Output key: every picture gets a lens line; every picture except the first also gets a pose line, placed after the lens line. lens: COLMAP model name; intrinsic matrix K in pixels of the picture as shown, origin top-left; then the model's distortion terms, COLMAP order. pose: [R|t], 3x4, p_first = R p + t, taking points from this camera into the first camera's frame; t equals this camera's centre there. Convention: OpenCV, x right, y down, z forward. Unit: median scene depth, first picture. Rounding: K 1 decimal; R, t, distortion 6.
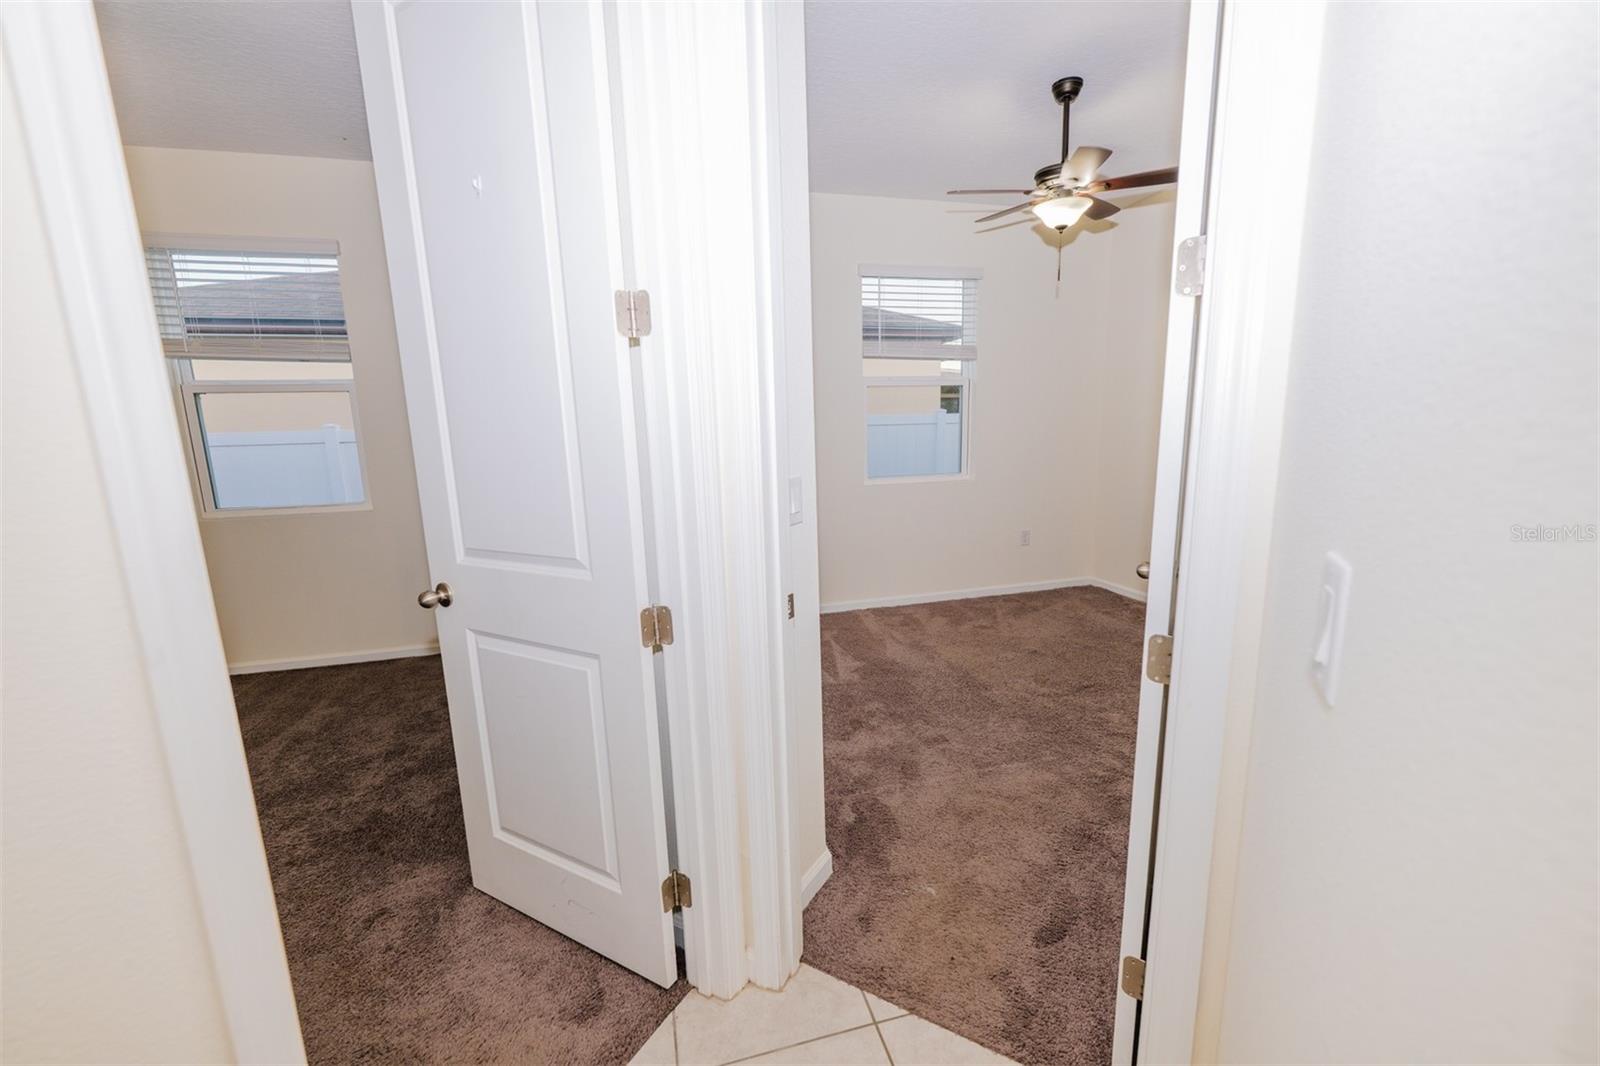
lens RADIAL K [[631.9, 0, 800.7], [0, 631.9, 532.4], [0, 0, 1]] dist [-0.001207, 0.000283]
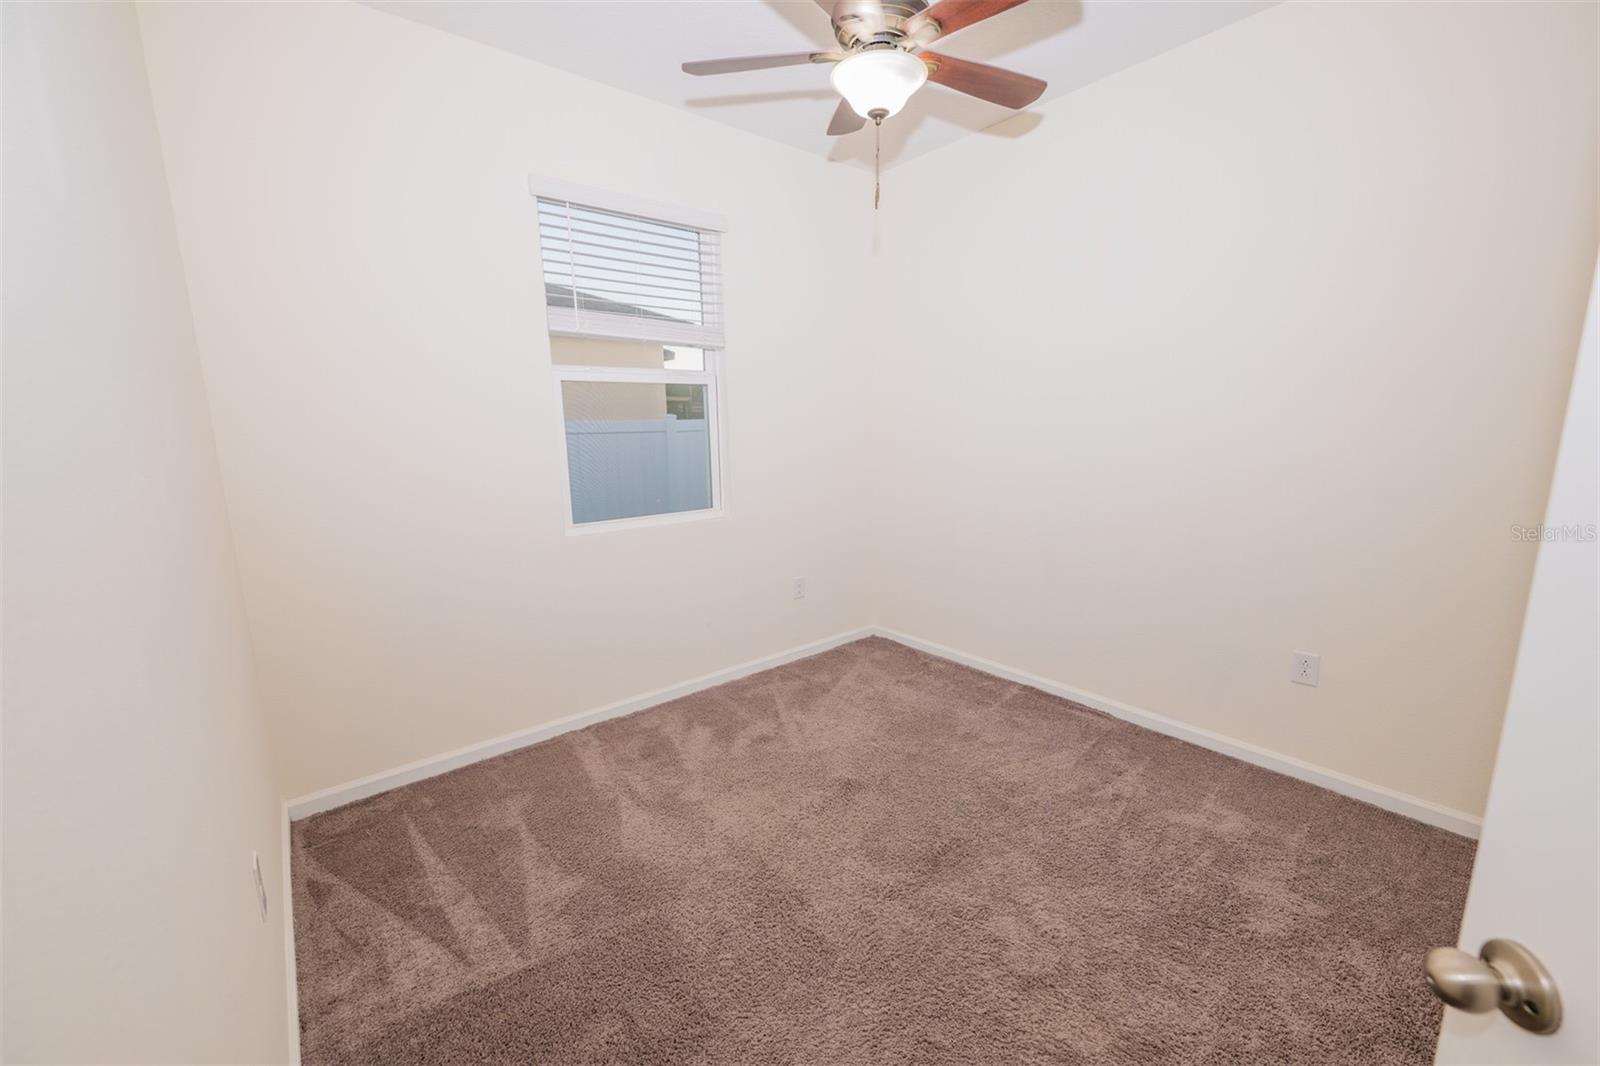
lens RADIAL K [[631.9, 0, 809.9], [0, 631.9, 535.3], [0, 0, 1]] dist [-0.001207, 0.000283]
pose [[0.904824, -0.065961, 0.420645, 0.055927], [0.065915, 0.997717, 0.014666, -0.072484], [-0.420652, 0.014457, 0.907107, 0.334100]]
